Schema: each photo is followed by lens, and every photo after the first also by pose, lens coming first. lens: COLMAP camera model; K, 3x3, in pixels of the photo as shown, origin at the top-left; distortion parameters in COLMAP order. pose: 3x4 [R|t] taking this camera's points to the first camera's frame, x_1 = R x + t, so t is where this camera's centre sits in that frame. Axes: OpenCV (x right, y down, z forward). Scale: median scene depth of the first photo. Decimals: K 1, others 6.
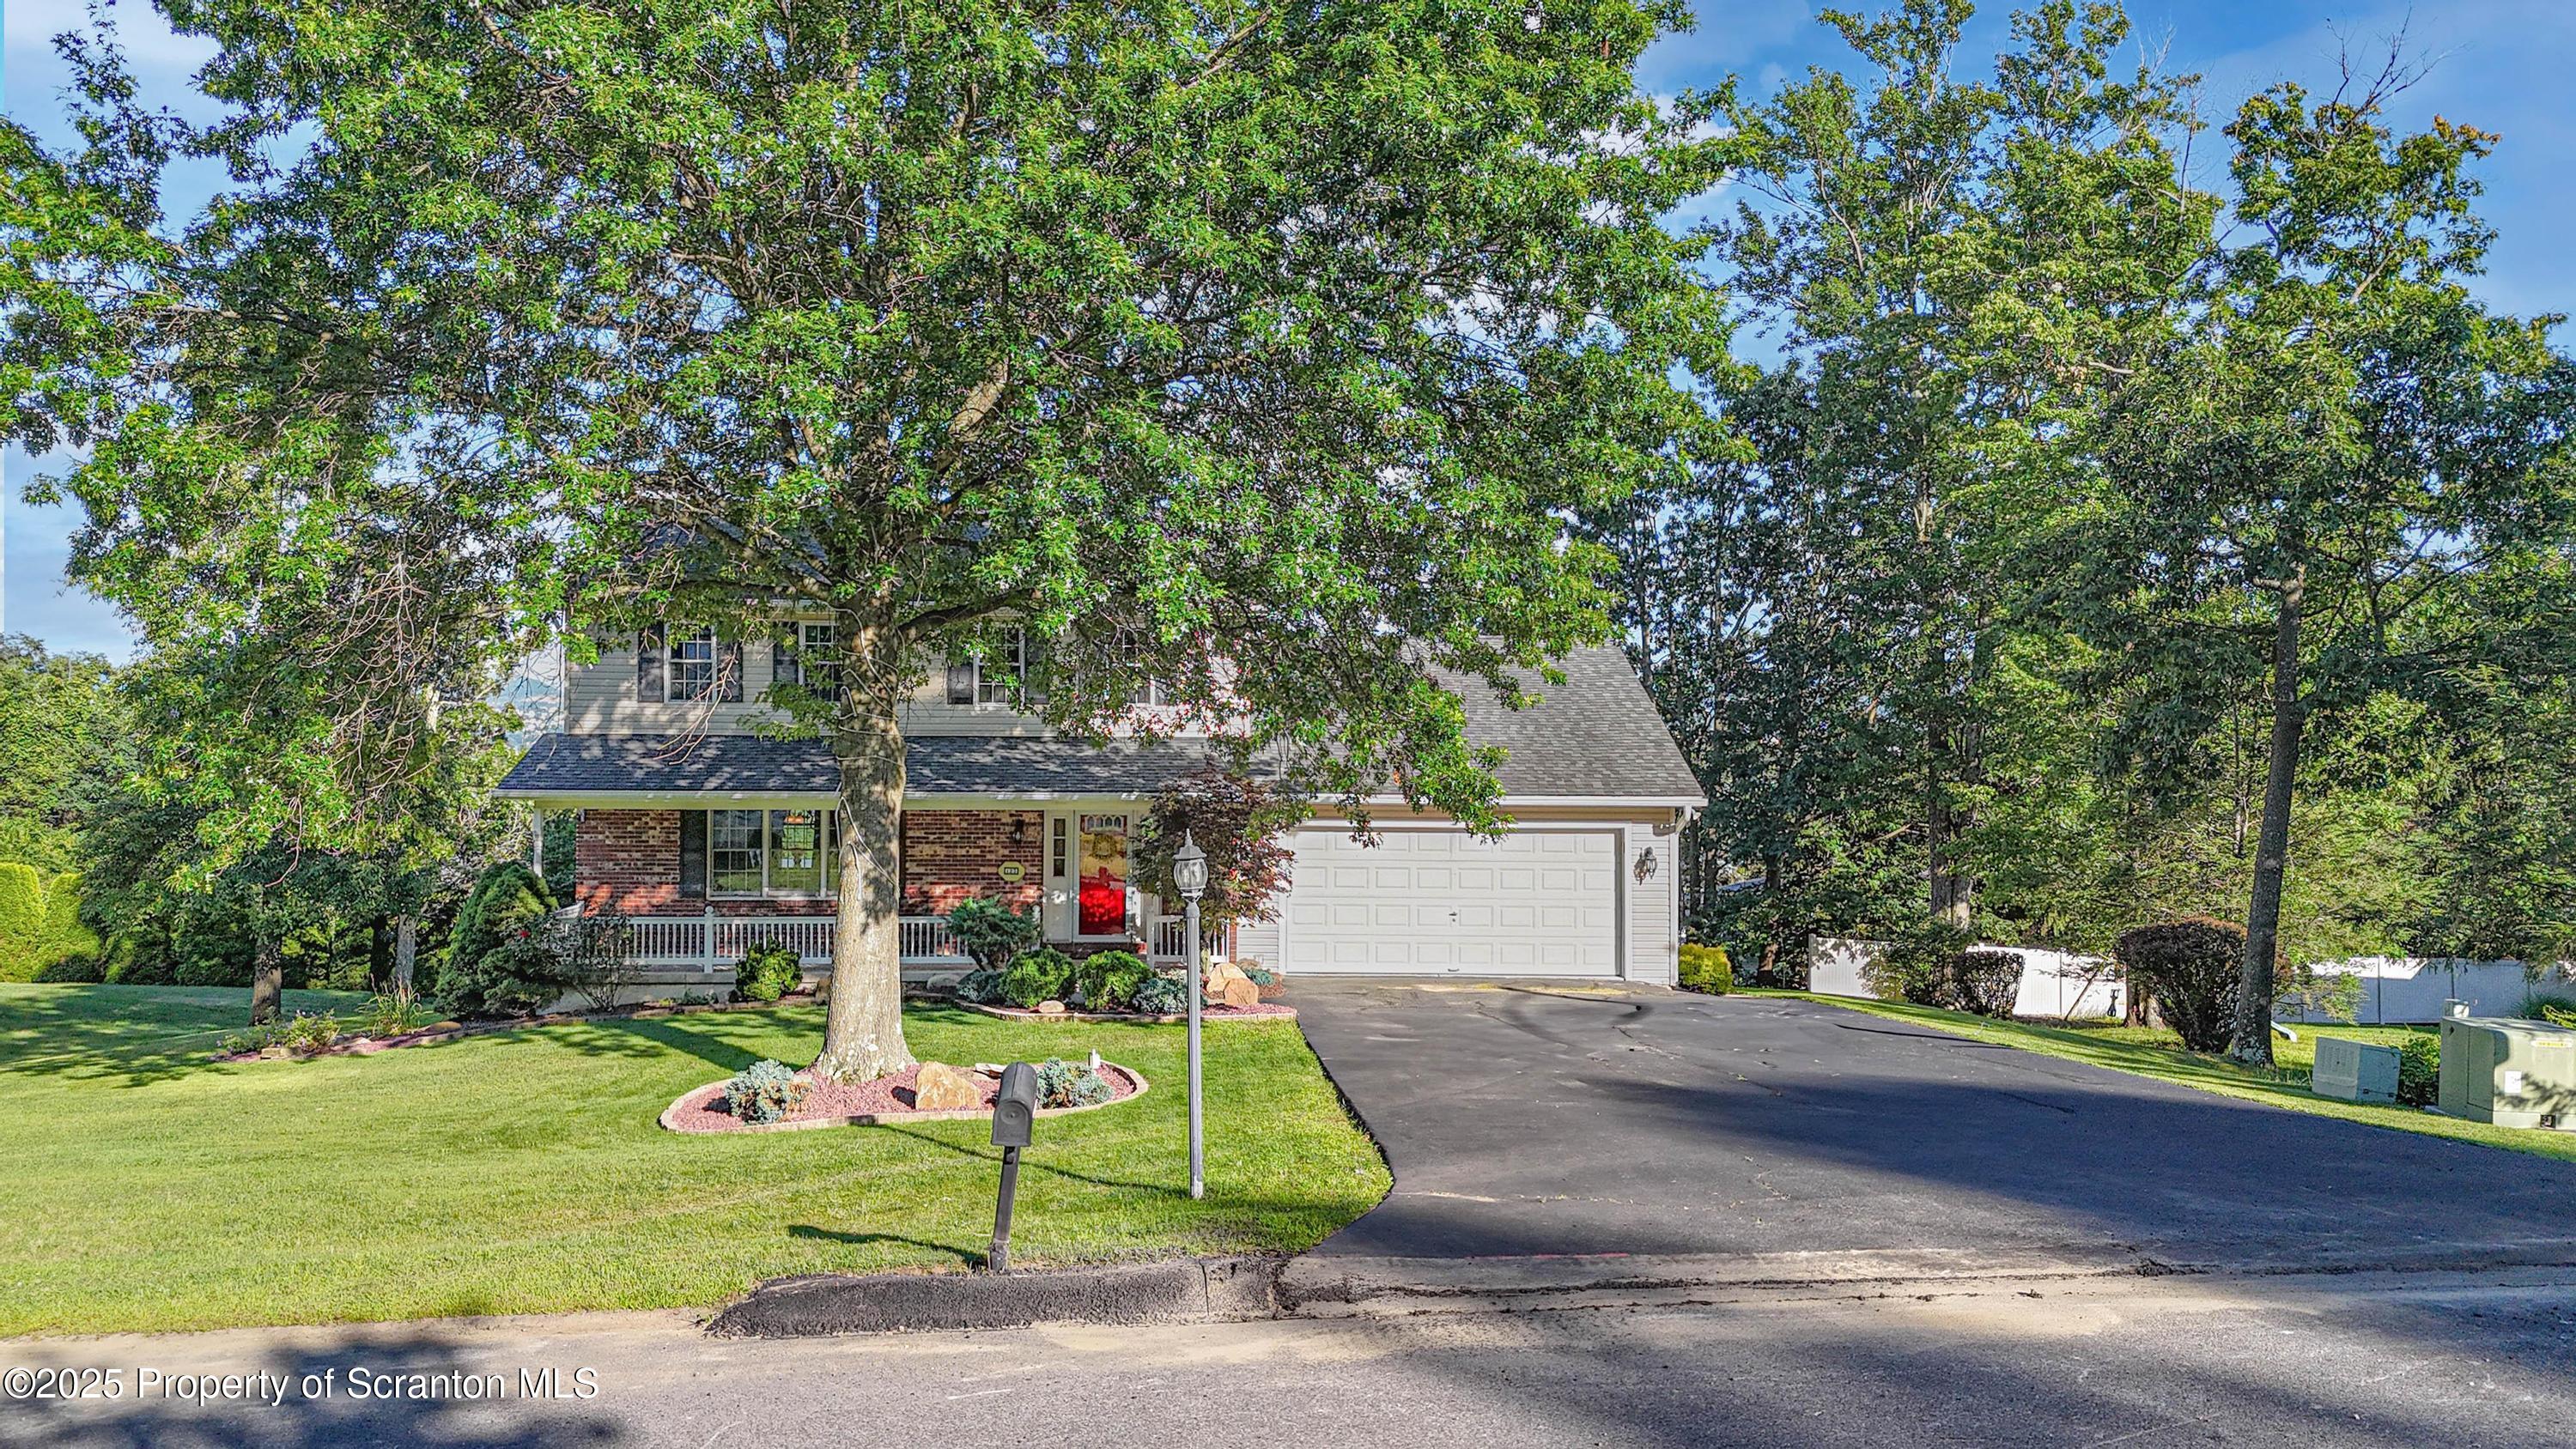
lens RADIAL K [[1875.9, 0, 1288.0], [0, 1875.9, 724.5], [0, 0, 1]] dist [0.036496, -0.000067]
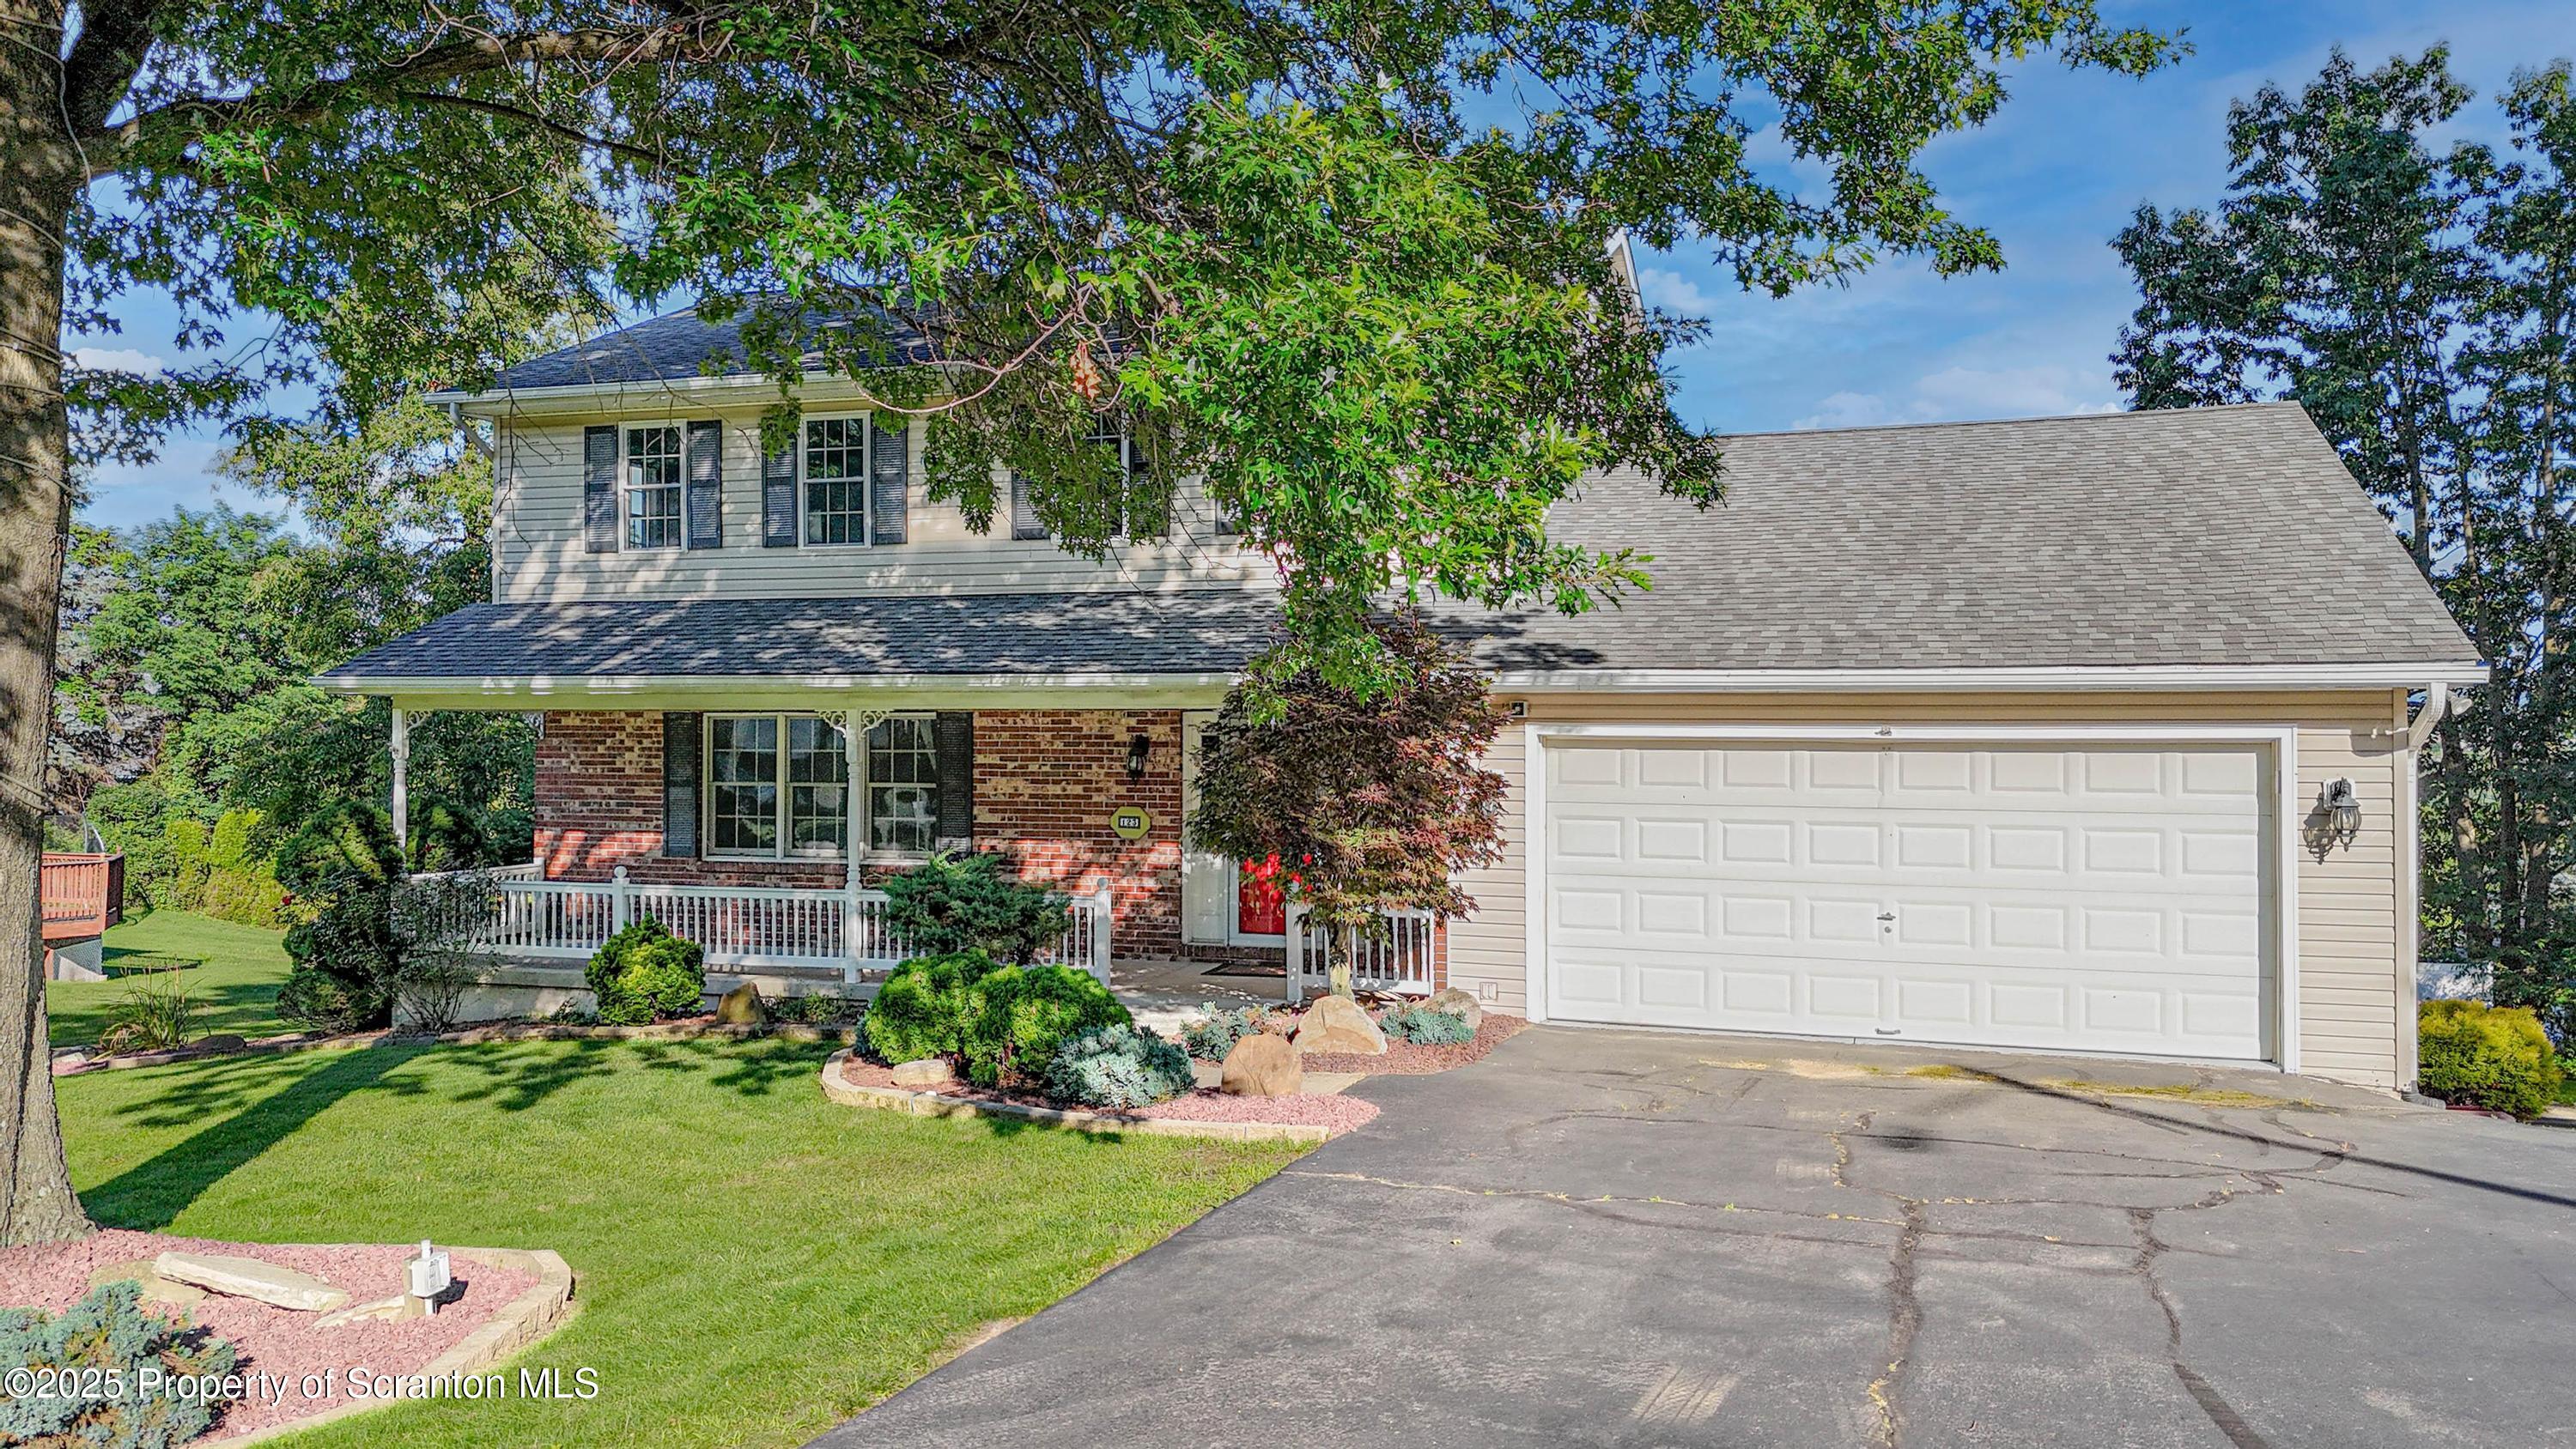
lens RADIAL K [[1890.7, 0, 1288.0], [0, 1890.7, 724.5], [0, 0, 1]] dist [0.001259, -0.002463]
pose [[0.932427, -0.006423, -0.361302, 0.115862], [0.005720, 0.999979, -0.003015, 0.049708], [0.361314, 0.000745, 0.932444, 0.467383]]
